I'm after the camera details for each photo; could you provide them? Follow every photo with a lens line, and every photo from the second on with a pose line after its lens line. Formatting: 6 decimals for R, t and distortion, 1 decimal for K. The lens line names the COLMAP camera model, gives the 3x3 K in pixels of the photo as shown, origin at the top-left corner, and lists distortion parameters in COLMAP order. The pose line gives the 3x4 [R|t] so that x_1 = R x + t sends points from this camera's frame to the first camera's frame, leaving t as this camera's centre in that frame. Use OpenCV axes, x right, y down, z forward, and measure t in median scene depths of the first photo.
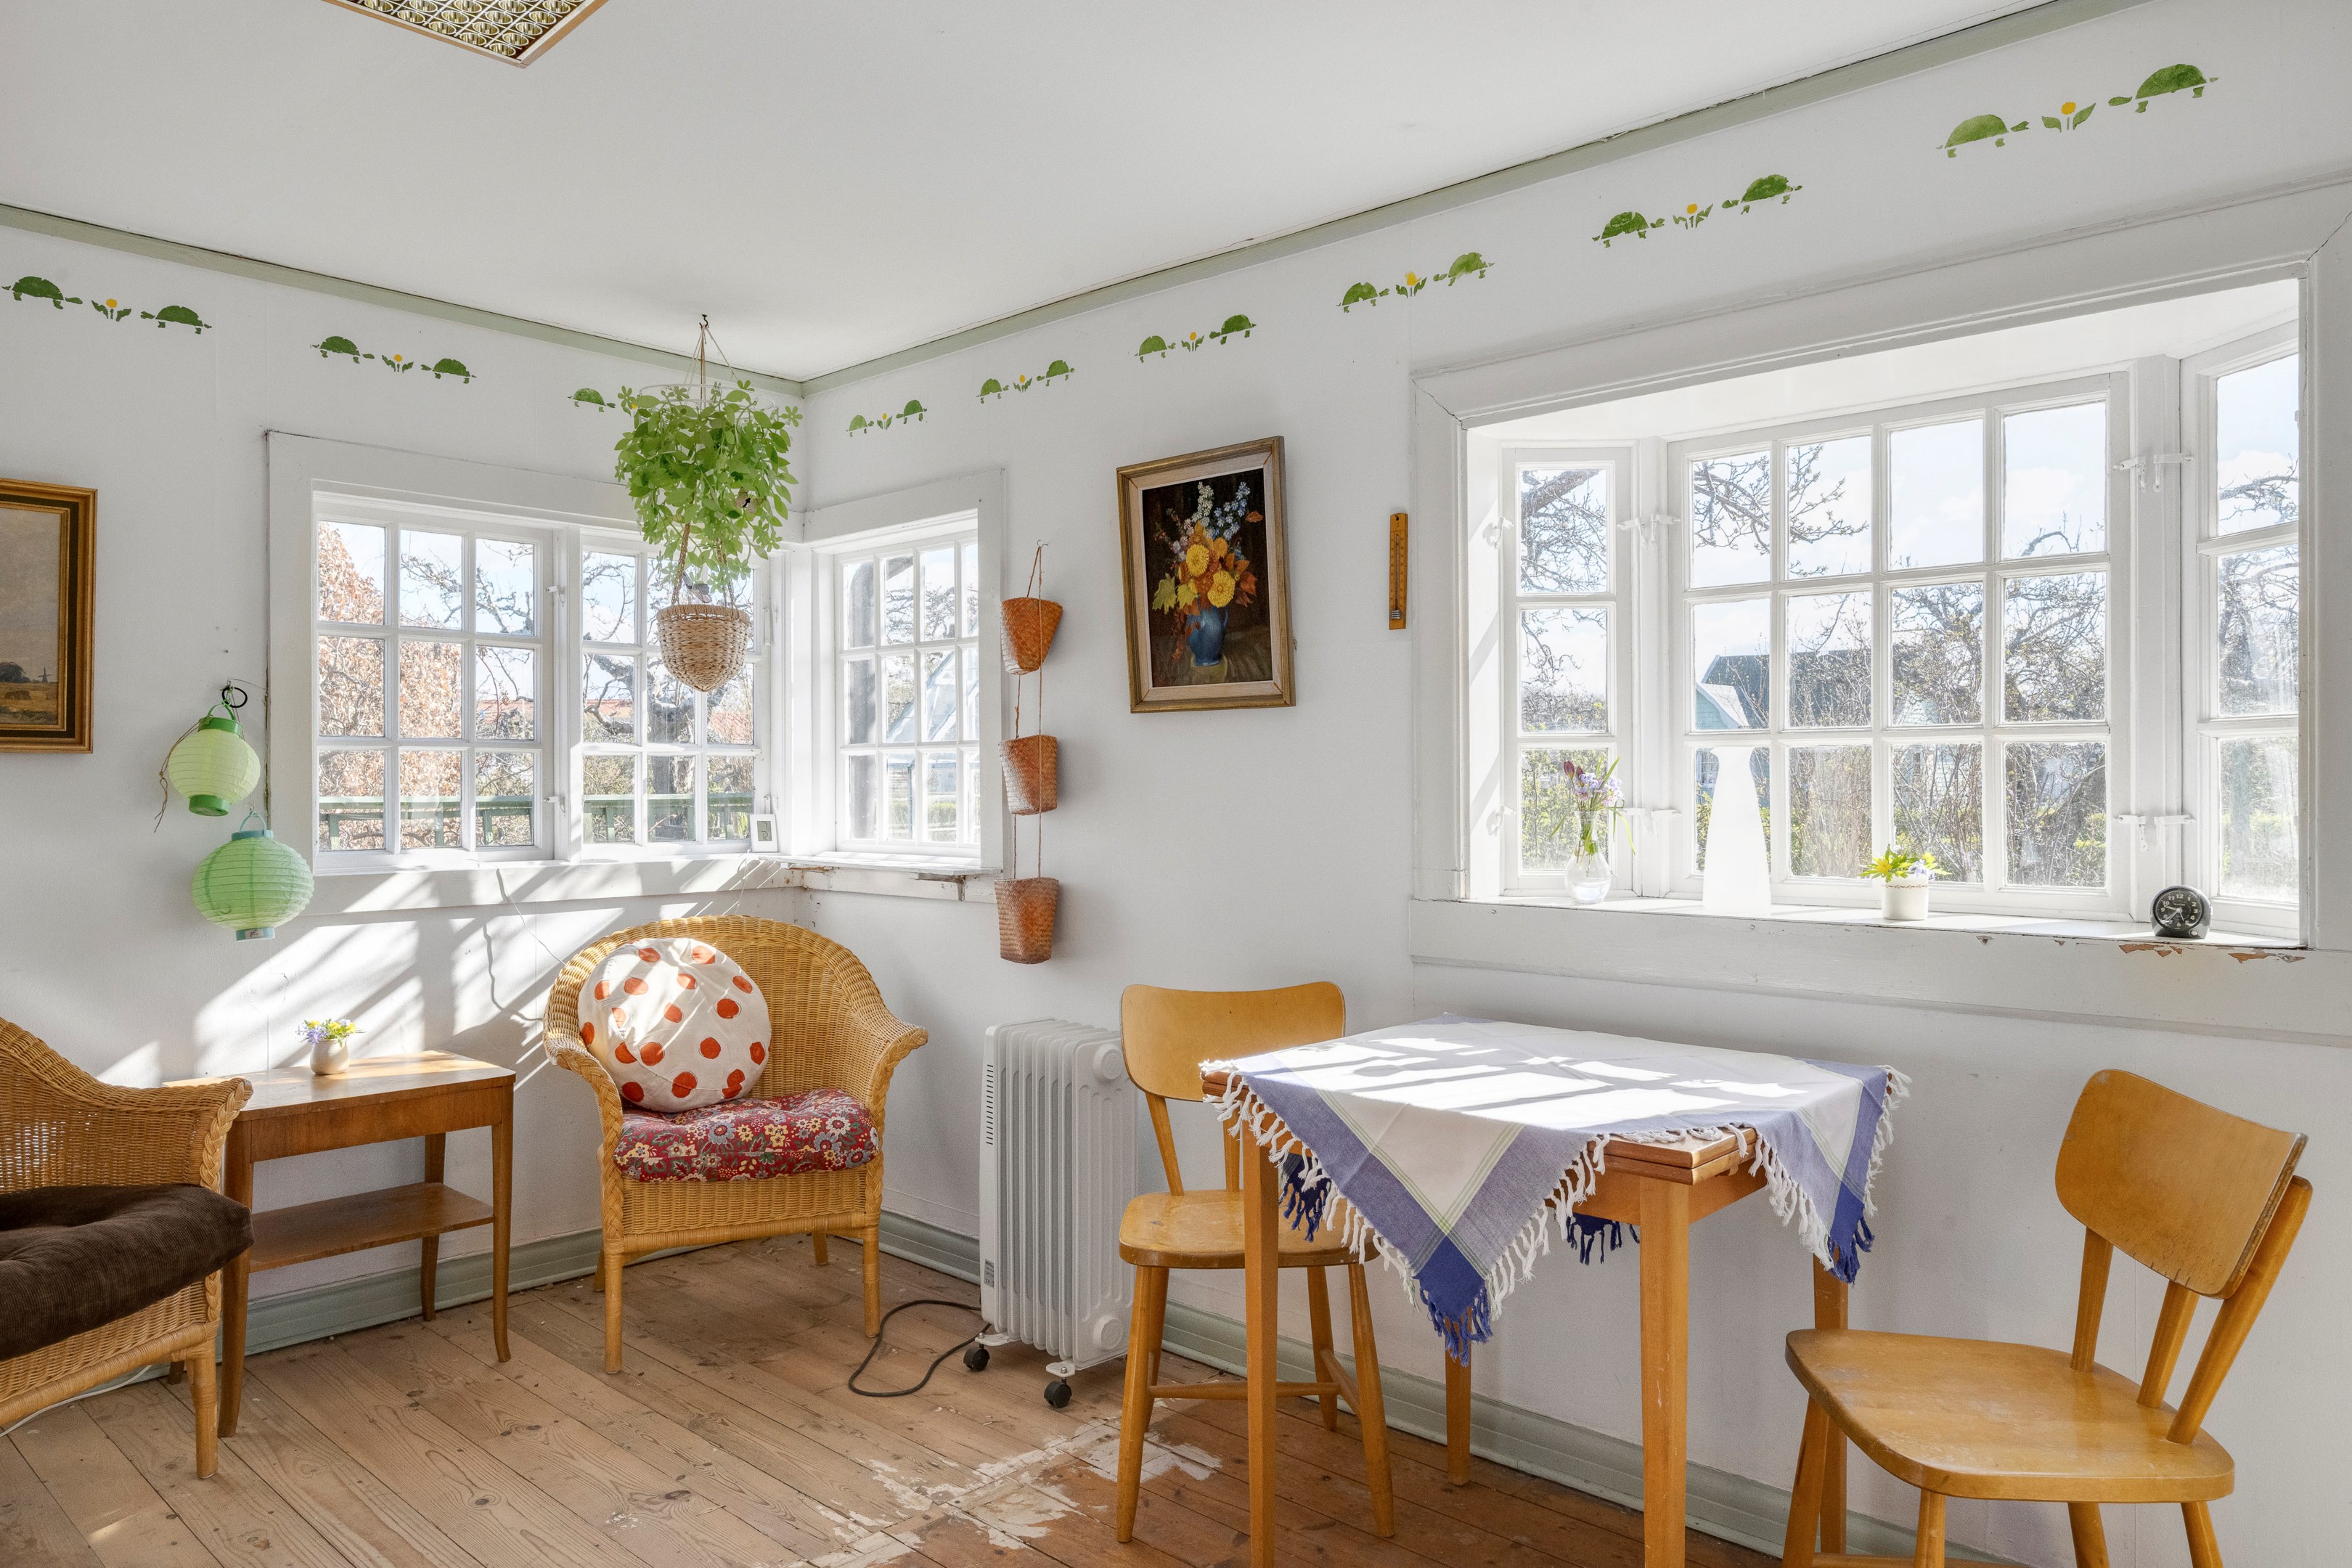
lens RADIAL K [[1476.3, 0, 1160.5], [0, 1476.3, 779.7], [0, 0, 1]] dist [-0.009700, 0.001557]
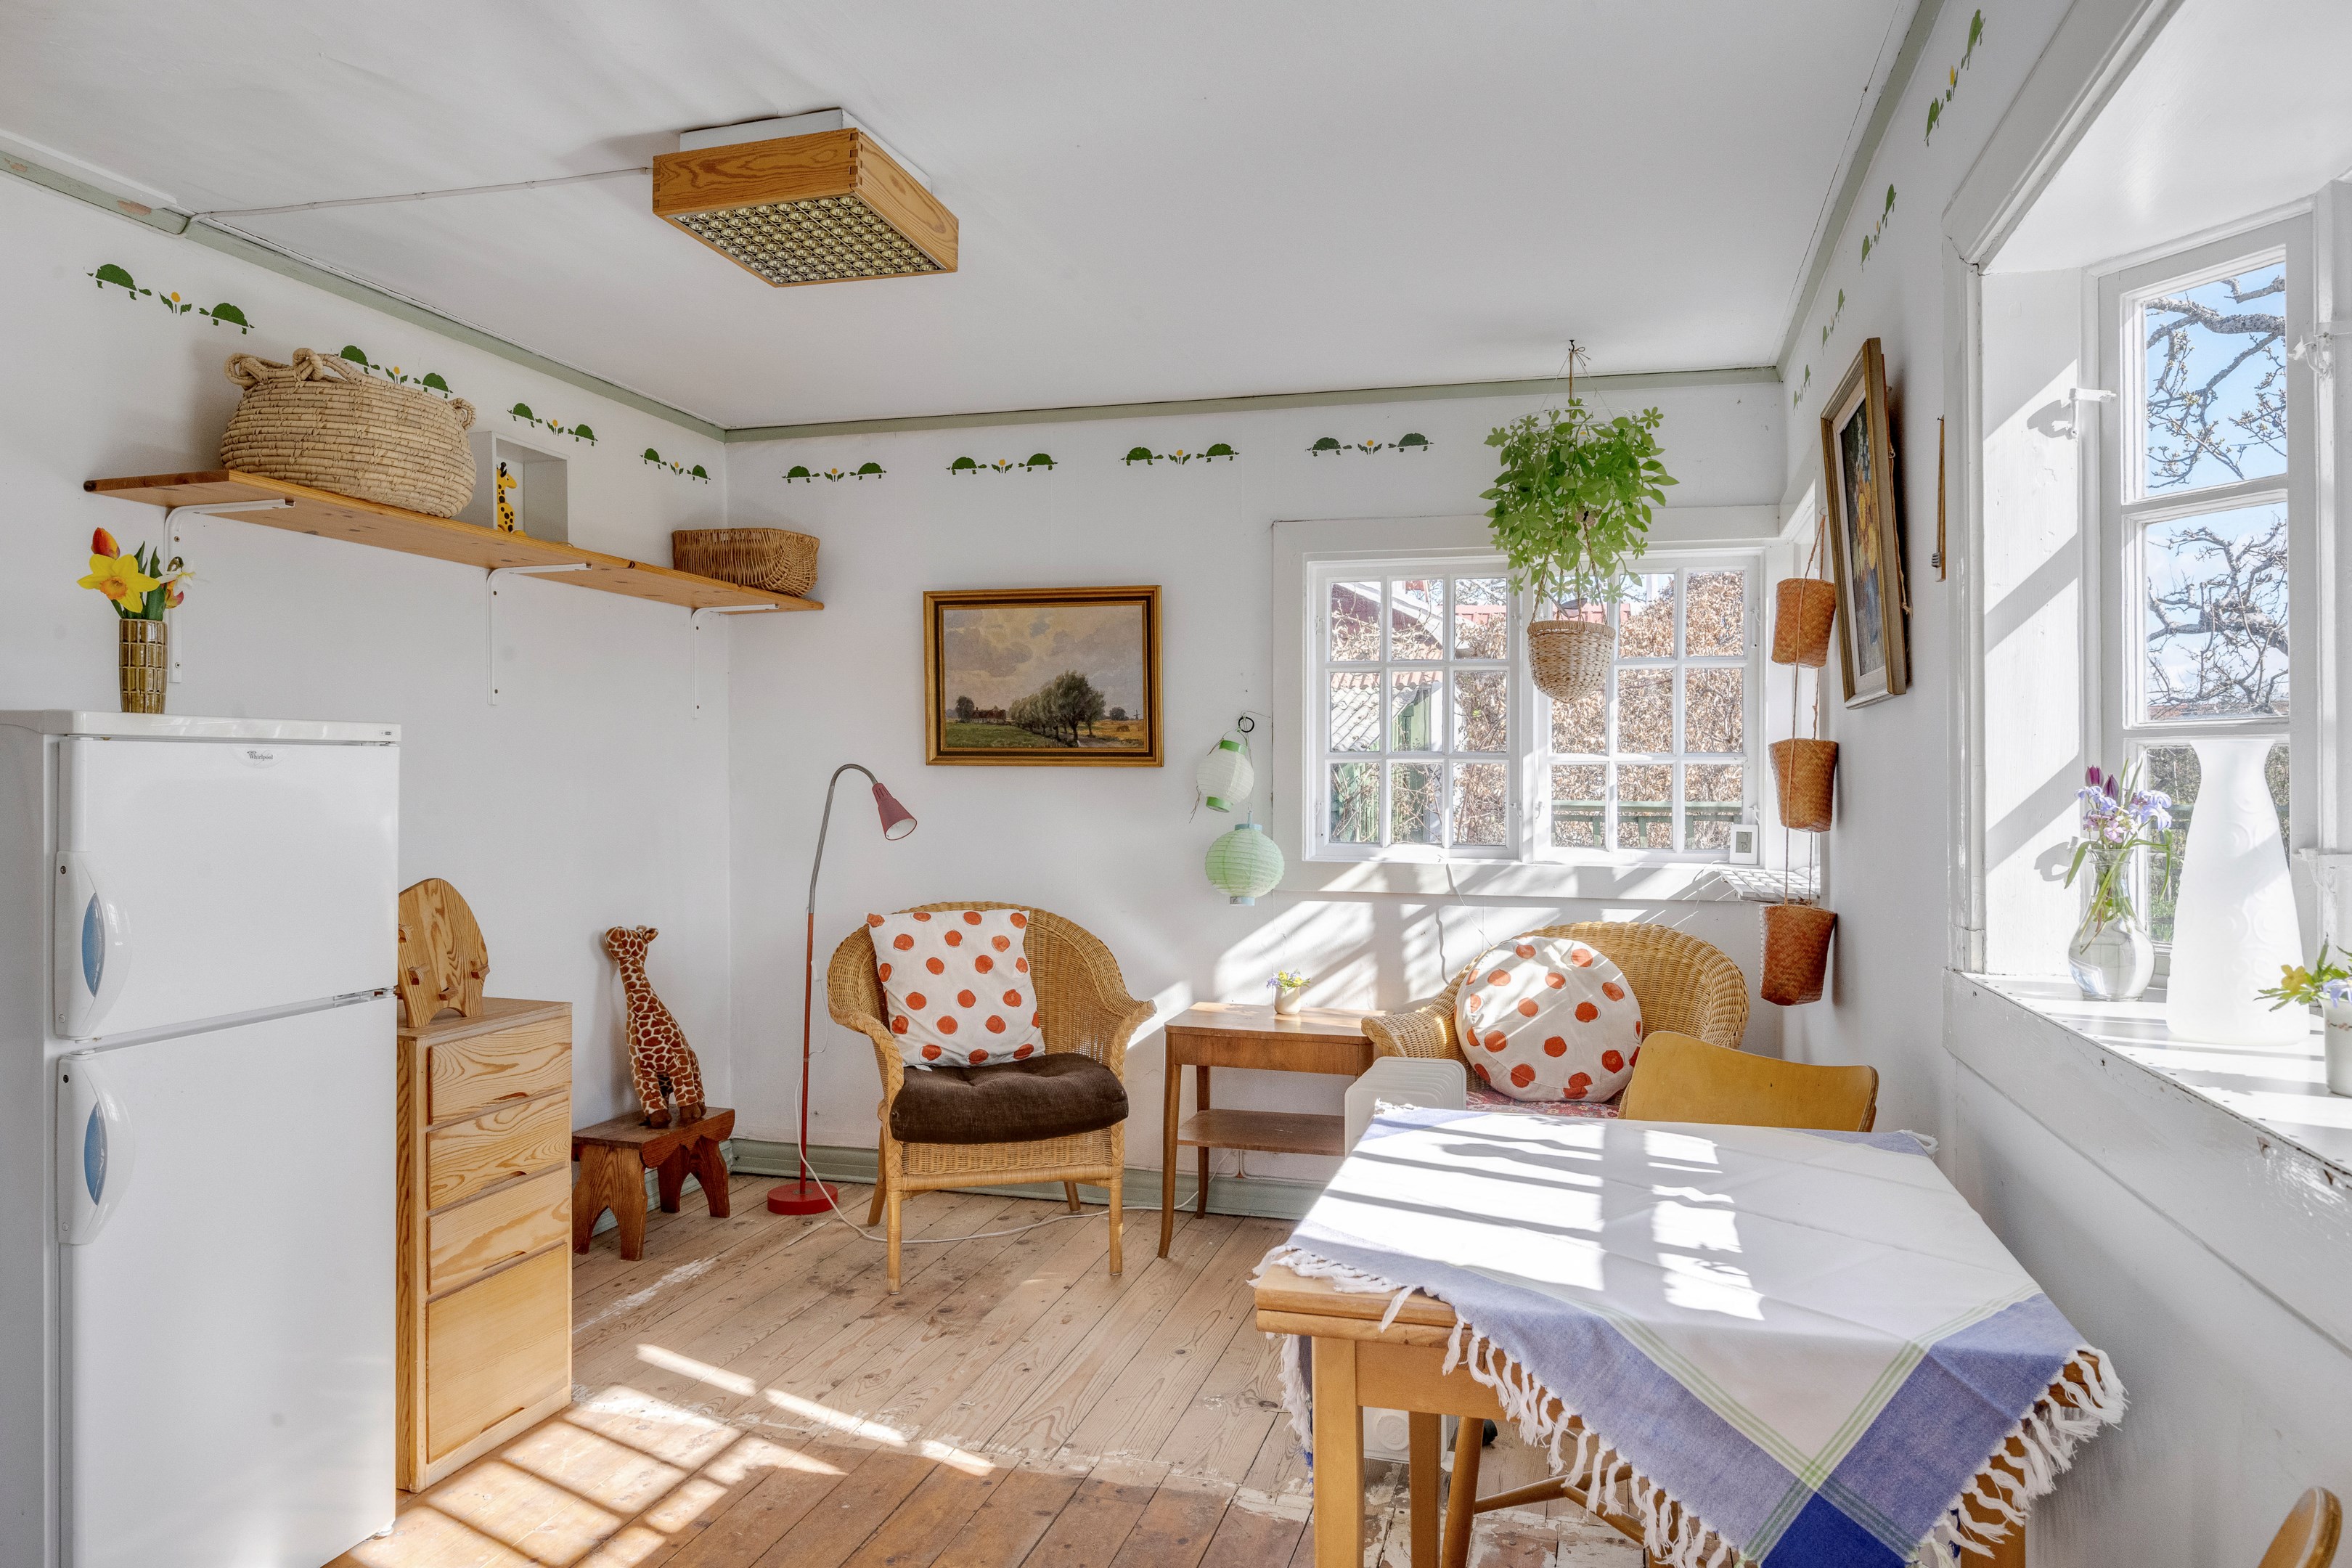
lens RADIAL K [[1476.3, 0, 1228.4], [0, 1476.3, 774.4], [0, 0, 1]] dist [-0.009700, 0.001557]
pose [[0.485803, -0.001886, -0.874066, 0.576064], [-0.004105, 0.999982, -0.004440, -0.004422], [0.874059, 0.005745, 0.485787, 0.346653]]
